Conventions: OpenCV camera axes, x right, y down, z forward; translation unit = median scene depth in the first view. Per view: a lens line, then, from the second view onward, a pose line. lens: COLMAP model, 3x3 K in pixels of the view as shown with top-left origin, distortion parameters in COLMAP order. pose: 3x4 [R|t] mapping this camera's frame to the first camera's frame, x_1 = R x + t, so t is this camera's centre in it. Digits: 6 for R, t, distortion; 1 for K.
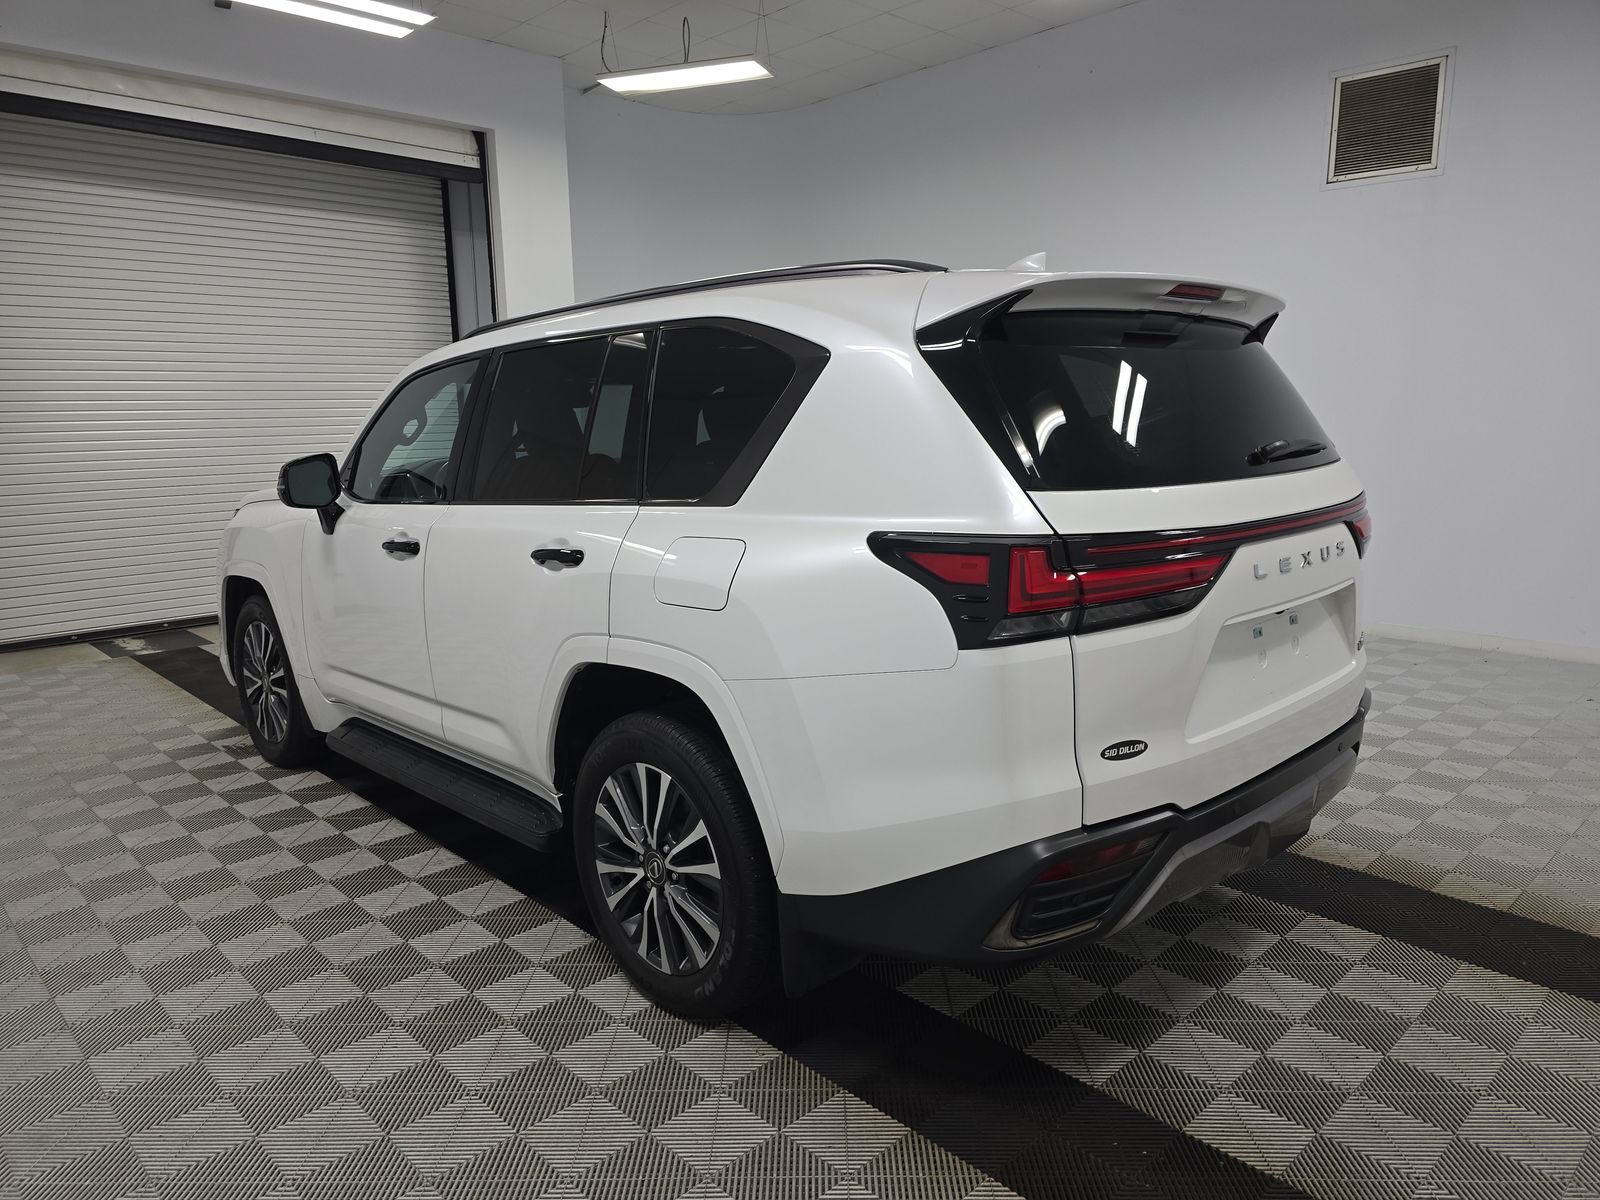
lens RADIAL K [[1093.8, 0, 800.4], [0, 1093.8, 600.3], [0, 0, 1]] dist [0.006821, -0.008346]
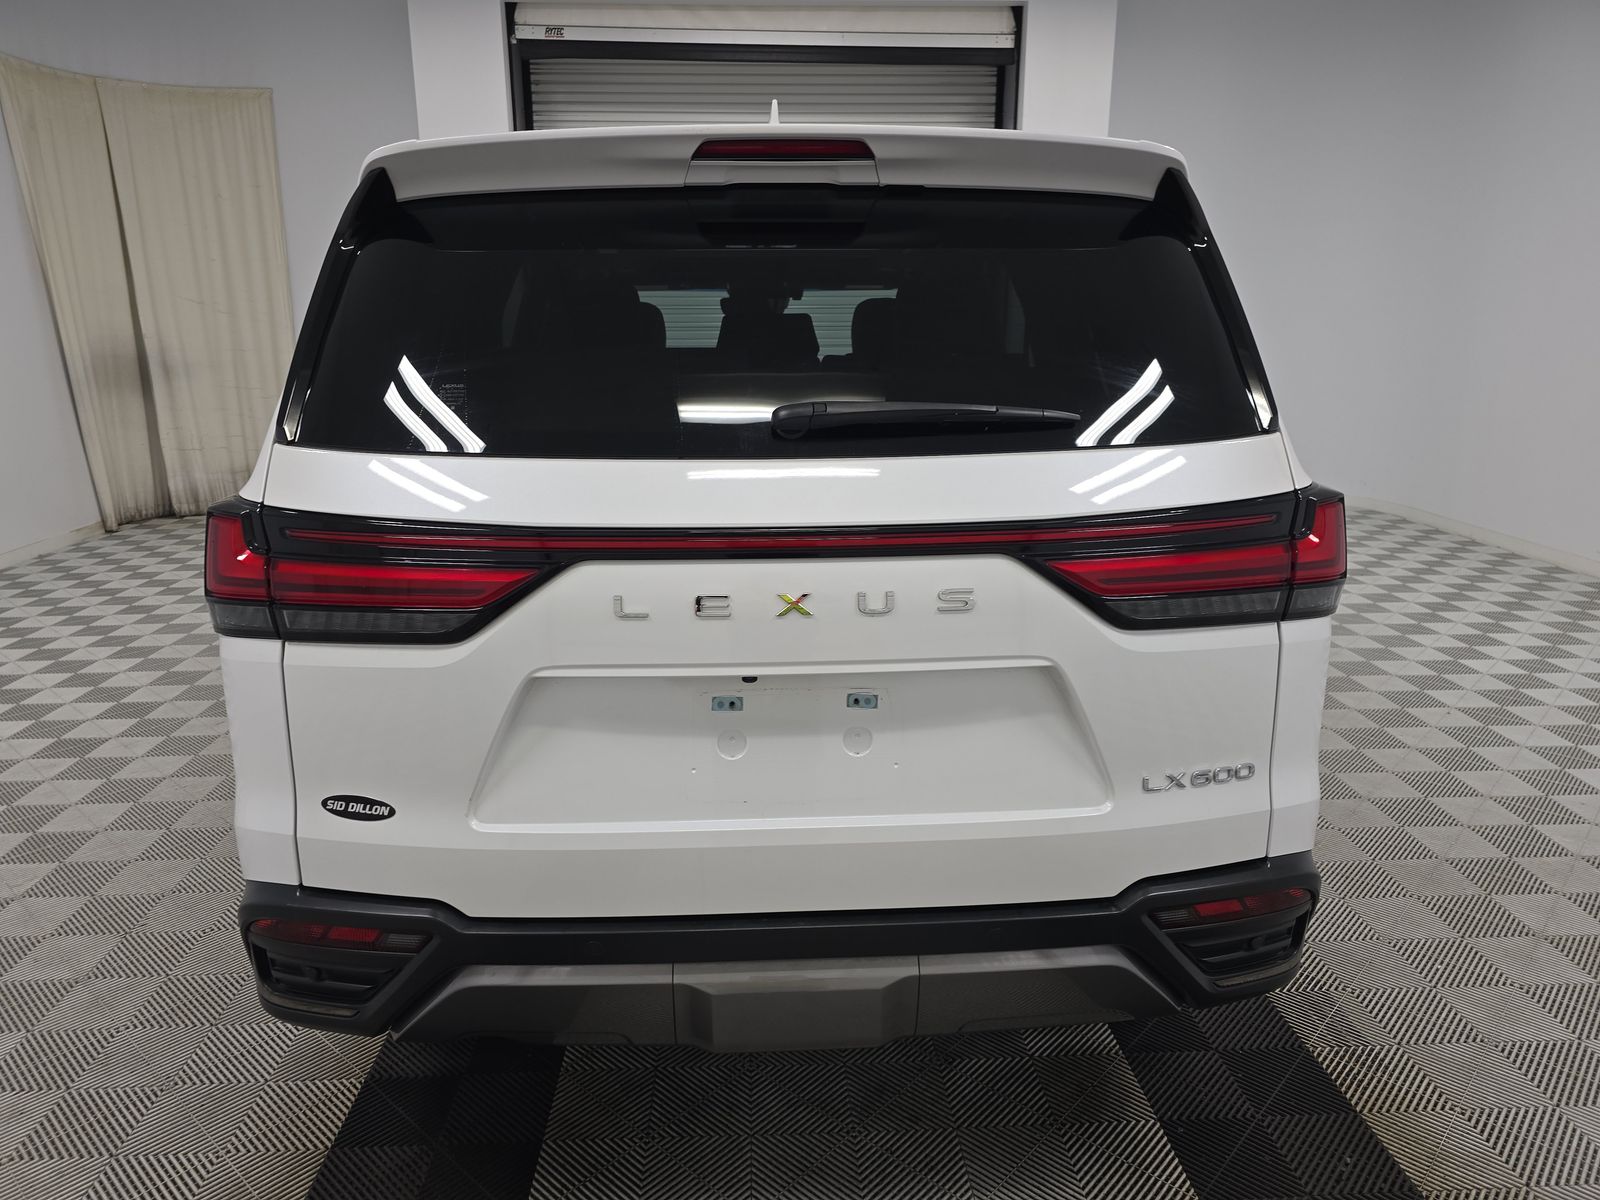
lens RADIAL K [[1093.8, 0, 803.7], [0, 1093.8, 602.8], [0, 0, 1]] dist [0.006821, -0.008346]
pose [[0.757033, 0.180582, -0.627926, 0.912080], [-0.122463, 0.983232, 0.135120, -0.129067], [0.641797, -0.025392, 0.766454, 0.595260]]
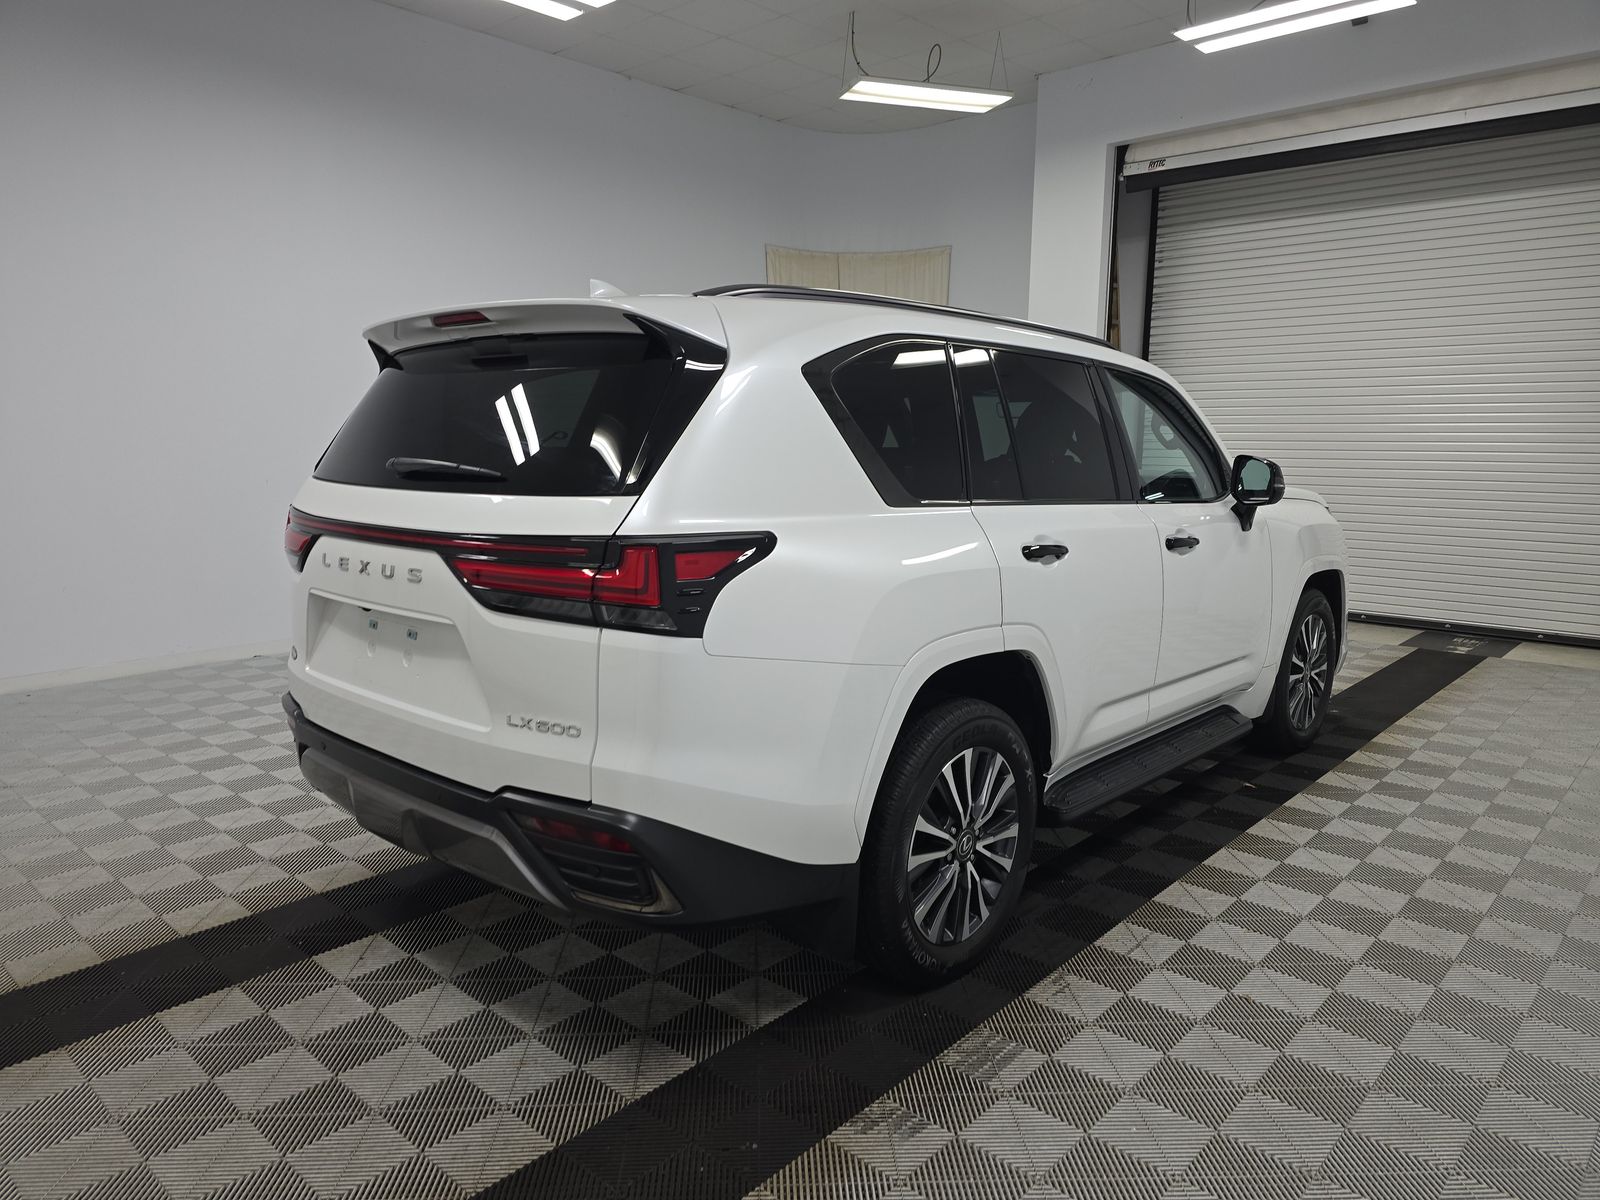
lens RADIAL K [[1093.8, 0, 798.8], [0, 1093.8, 600.6], [0, 0, 1]] dist [0.006821, -0.008346]
pose [[0.063537, 0.172541, -0.982951, 1.709991], [-0.166787, 0.972925, 0.160000, -0.274362], [0.983944, 0.153777, 0.090594, 1.465607]]
